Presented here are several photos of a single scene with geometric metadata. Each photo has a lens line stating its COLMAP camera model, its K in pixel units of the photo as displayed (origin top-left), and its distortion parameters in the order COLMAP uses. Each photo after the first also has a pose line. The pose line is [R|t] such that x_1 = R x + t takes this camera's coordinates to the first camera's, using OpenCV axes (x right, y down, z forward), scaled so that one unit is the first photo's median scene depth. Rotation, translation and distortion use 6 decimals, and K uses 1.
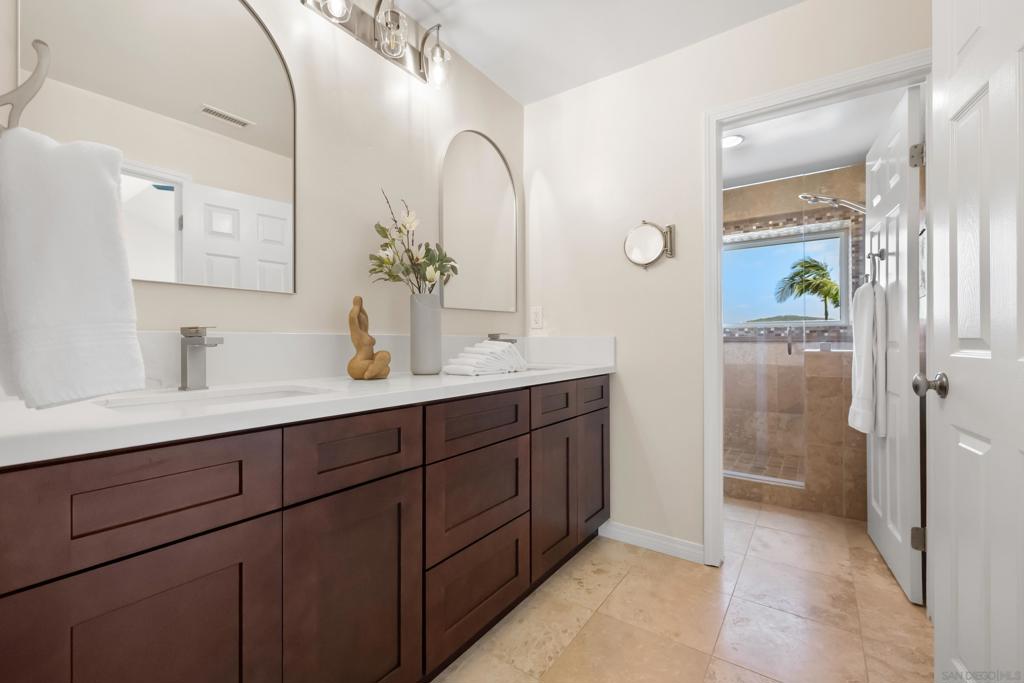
lens RADIAL K [[427.0, 0, 513.0], [0, 427.0, 339.0], [0, 0, 1]] dist [-0.003339, -0.000144]
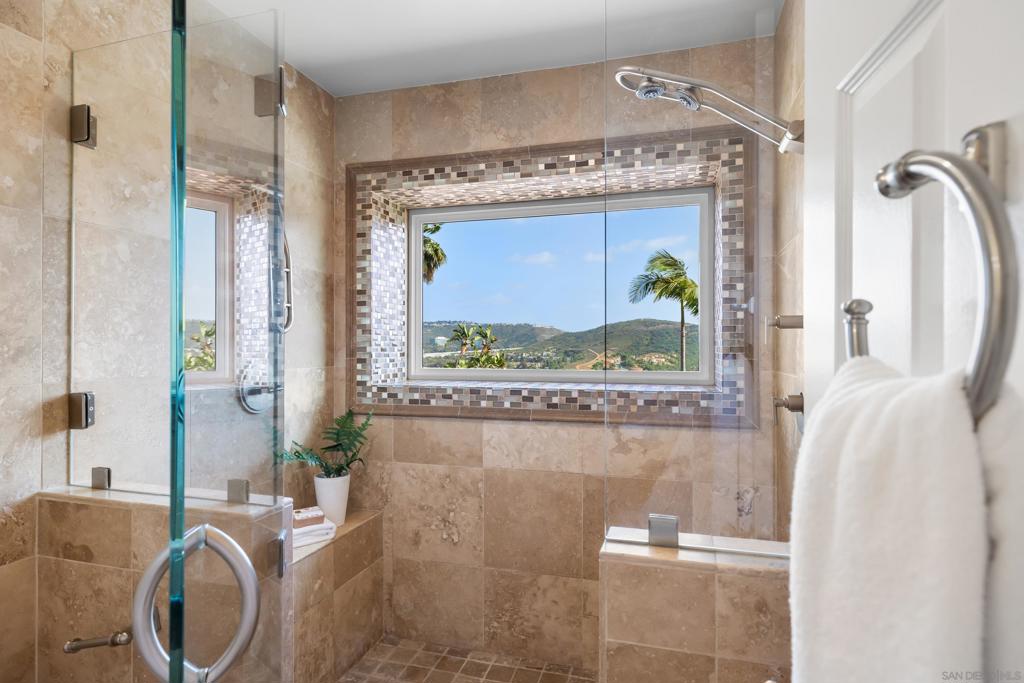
lens RADIAL K [[545.9, 0, 511.1], [0, 545.9, 340.6], [0, 0, 1]] dist [0.003361, 0.000311]
pose [[0.946889, 0.001623, 0.321558, 0.348303], [-0.002503, 0.999994, 0.002326, -0.078625], [-0.321552, -0.003007, 0.946887, 0.460758]]
